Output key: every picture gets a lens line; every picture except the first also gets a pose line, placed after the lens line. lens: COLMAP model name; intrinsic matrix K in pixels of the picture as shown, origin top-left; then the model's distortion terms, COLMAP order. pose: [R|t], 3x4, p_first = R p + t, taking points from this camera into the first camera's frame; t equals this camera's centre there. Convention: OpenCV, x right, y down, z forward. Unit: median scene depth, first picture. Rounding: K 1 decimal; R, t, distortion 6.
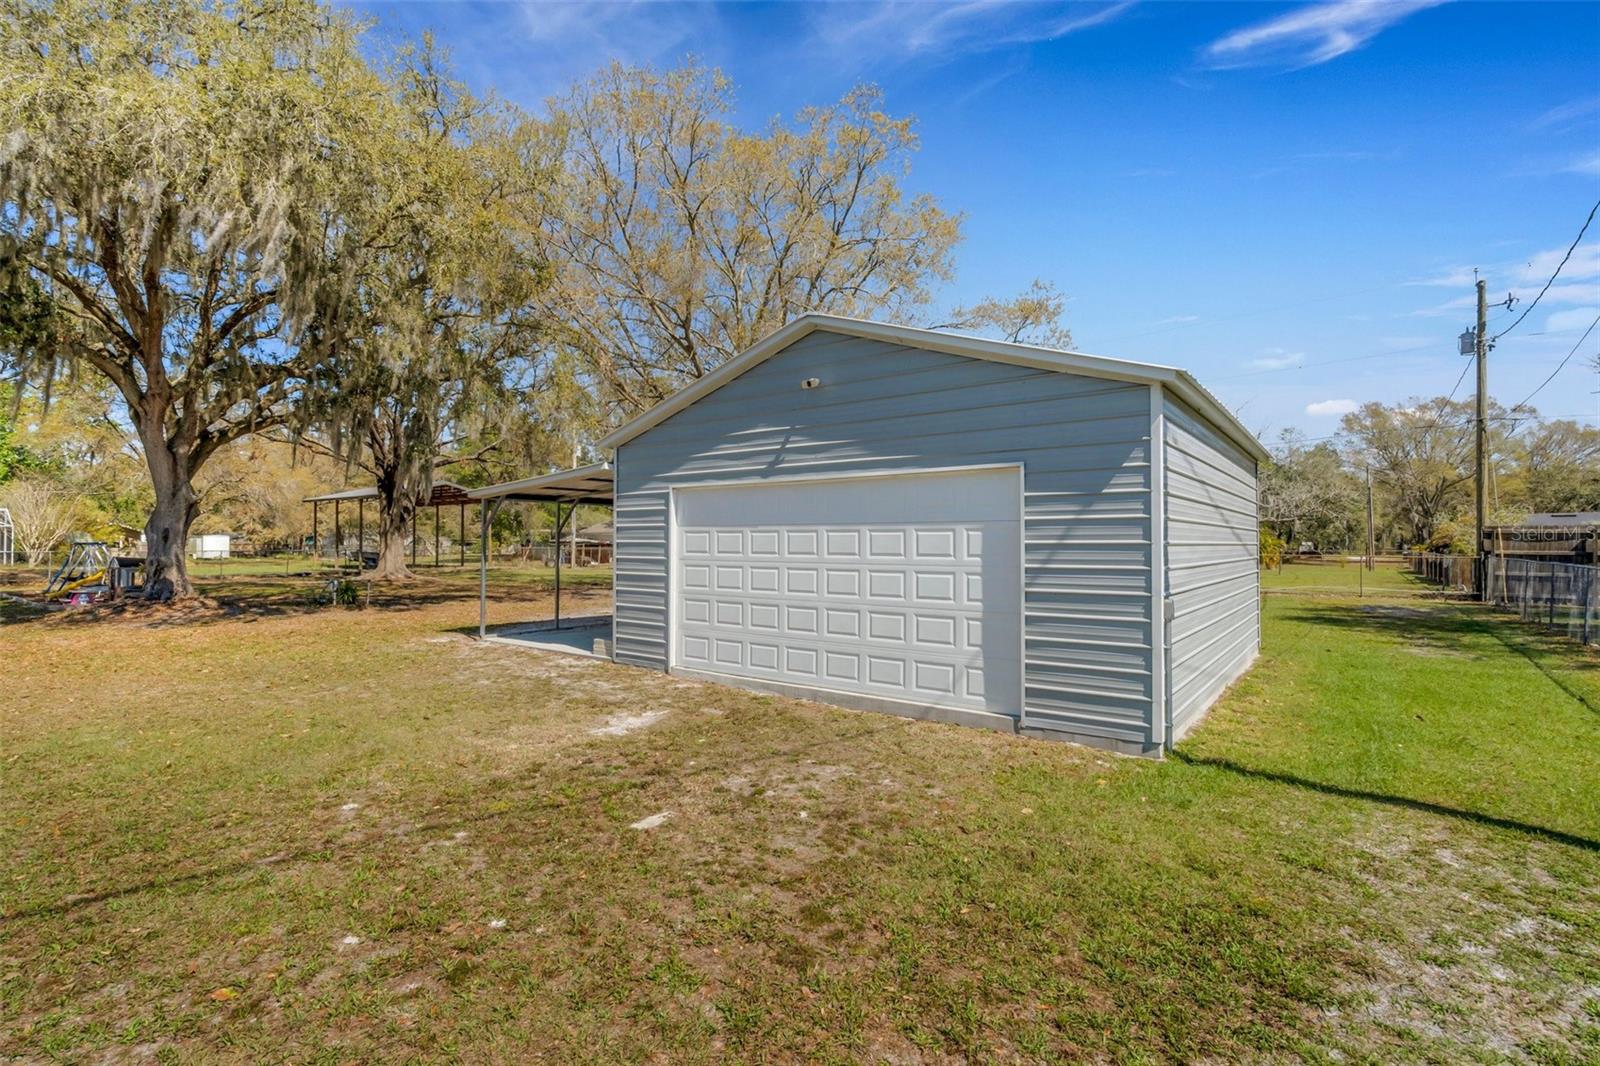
lens RADIAL K [[734.1, 0, 800.8], [0, 734.1, 535.7], [0, 0, 1]] dist [0.000160, 0.000000]
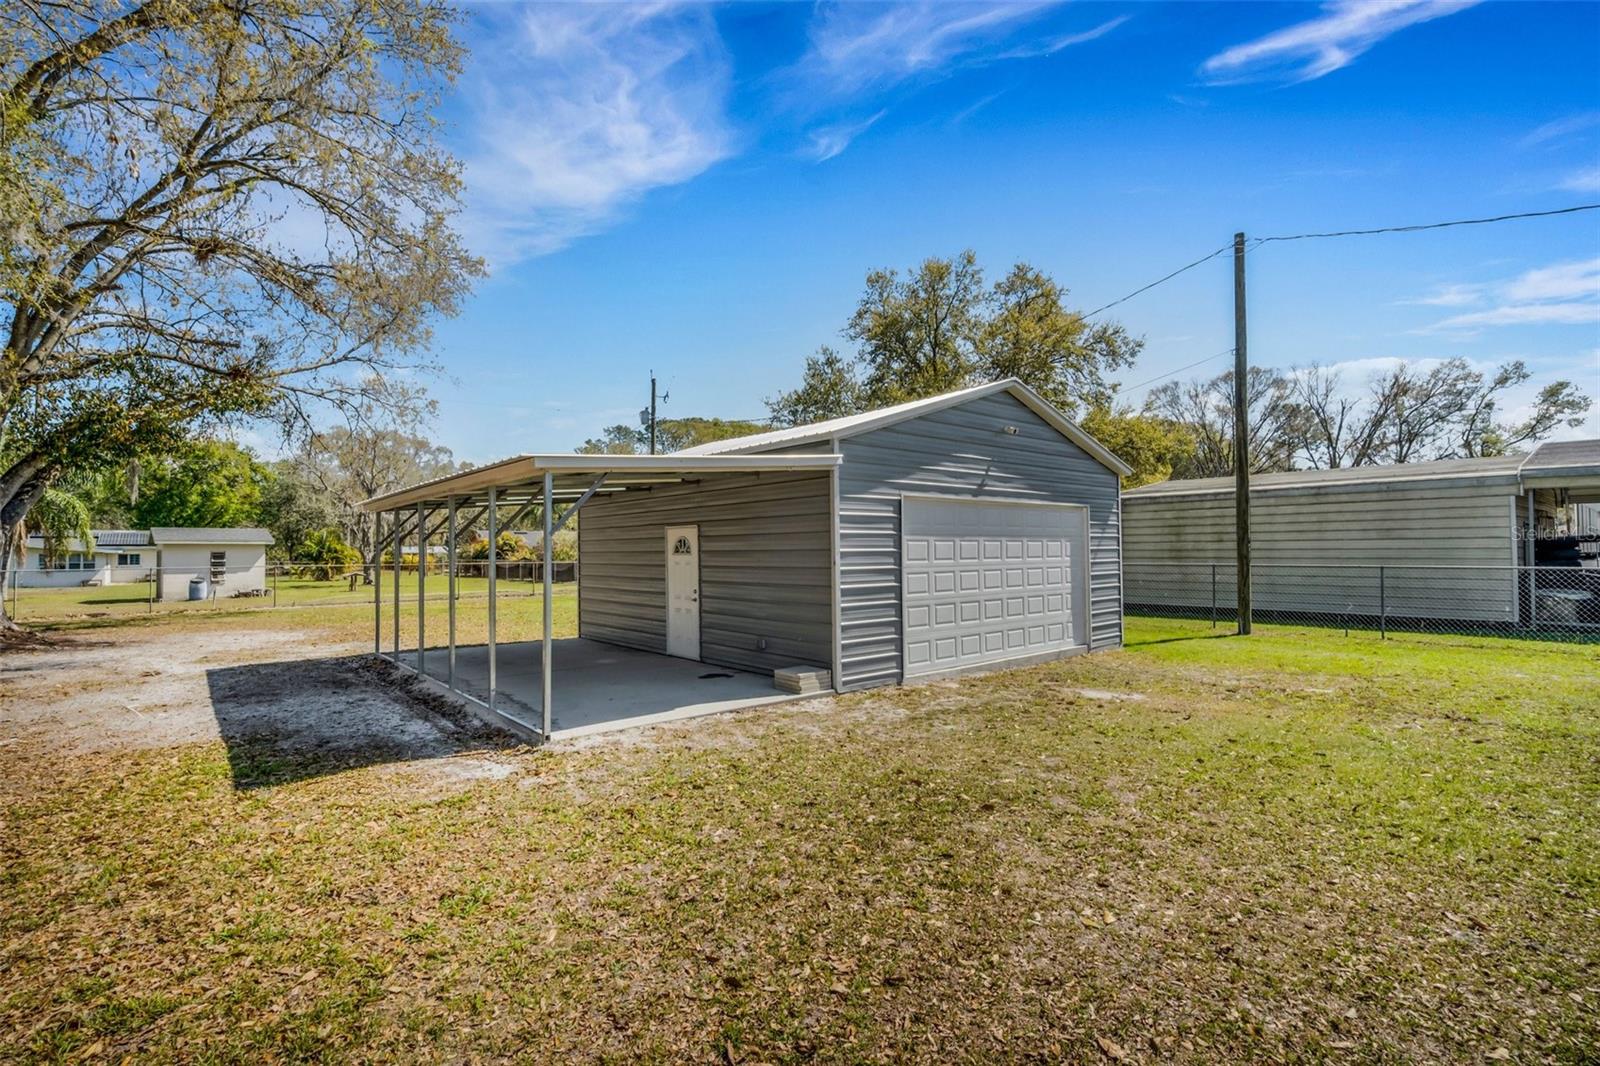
lens RADIAL K [[734.1, 0, 799.6], [0, 734.1, 538.9], [0, 0, 1]] dist [0.000160, 0.000000]
pose [[0.215595, 0.010838, 0.976423, -1.306288], [-0.000062, 0.999939, -0.011086, 0.004430], [-0.976483, 0.002329, 0.215582, 1.035616]]
